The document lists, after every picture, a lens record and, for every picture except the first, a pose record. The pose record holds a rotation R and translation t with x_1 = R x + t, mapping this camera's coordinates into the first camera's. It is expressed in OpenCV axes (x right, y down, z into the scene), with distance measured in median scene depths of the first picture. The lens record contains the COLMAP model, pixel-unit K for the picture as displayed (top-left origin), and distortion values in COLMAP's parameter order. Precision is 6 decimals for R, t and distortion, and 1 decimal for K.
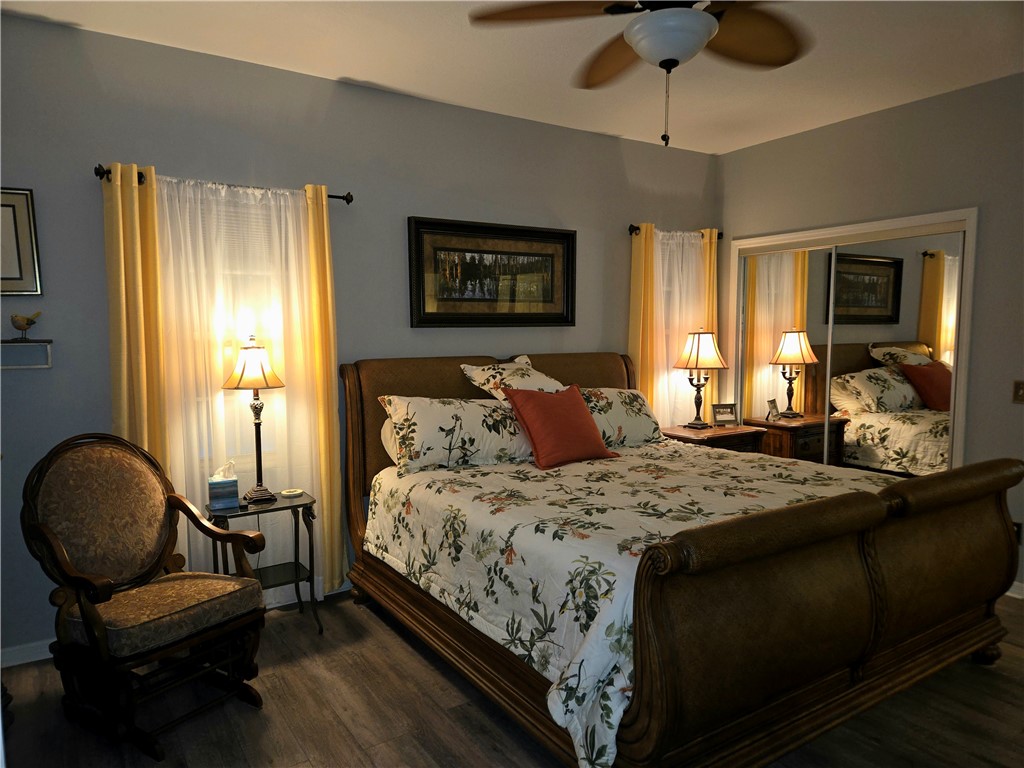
lens RADIAL K [[694.7, 0, 512.0], [0, 694.7, 384.0], [0, 0, 1]] dist [0.034182, -0.006745]
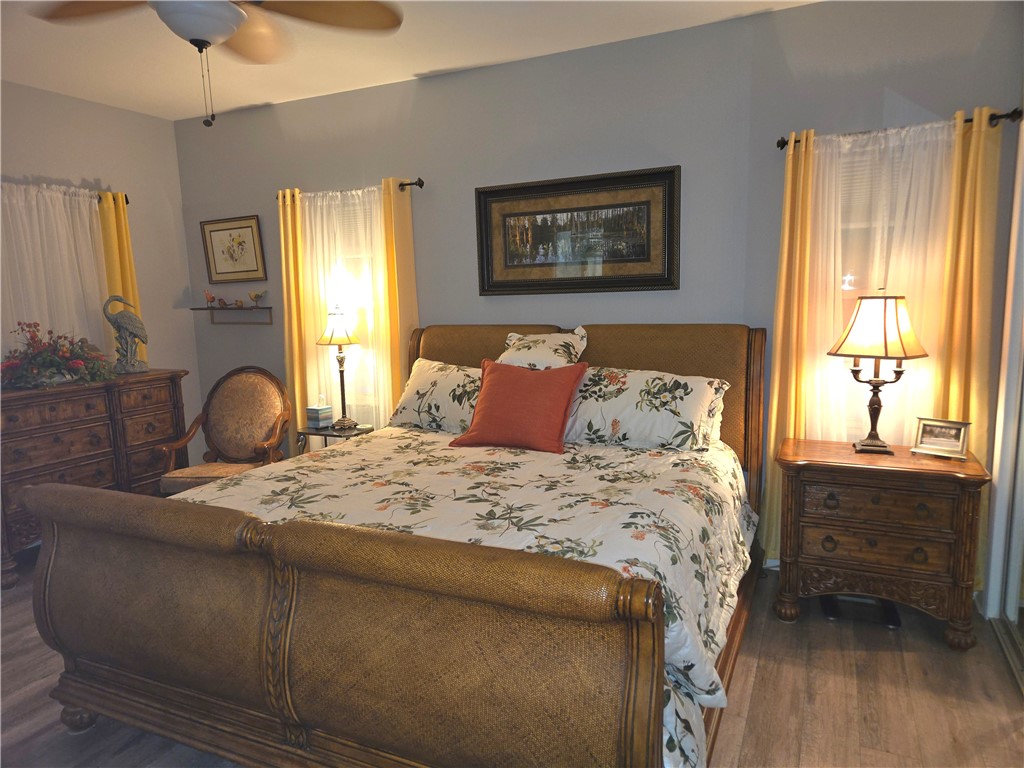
lens RADIAL K [[683.0, 0, 498.8], [0, 683.0, 392.8], [0, 0, 1]] dist [0.081091, -0.063515]
pose [[0.513536, 0.121584, -0.849410, 0.784441], [-0.039387, 0.992207, 0.118211, -0.059240], [0.857163, -0.027250, 0.514323, 0.490120]]
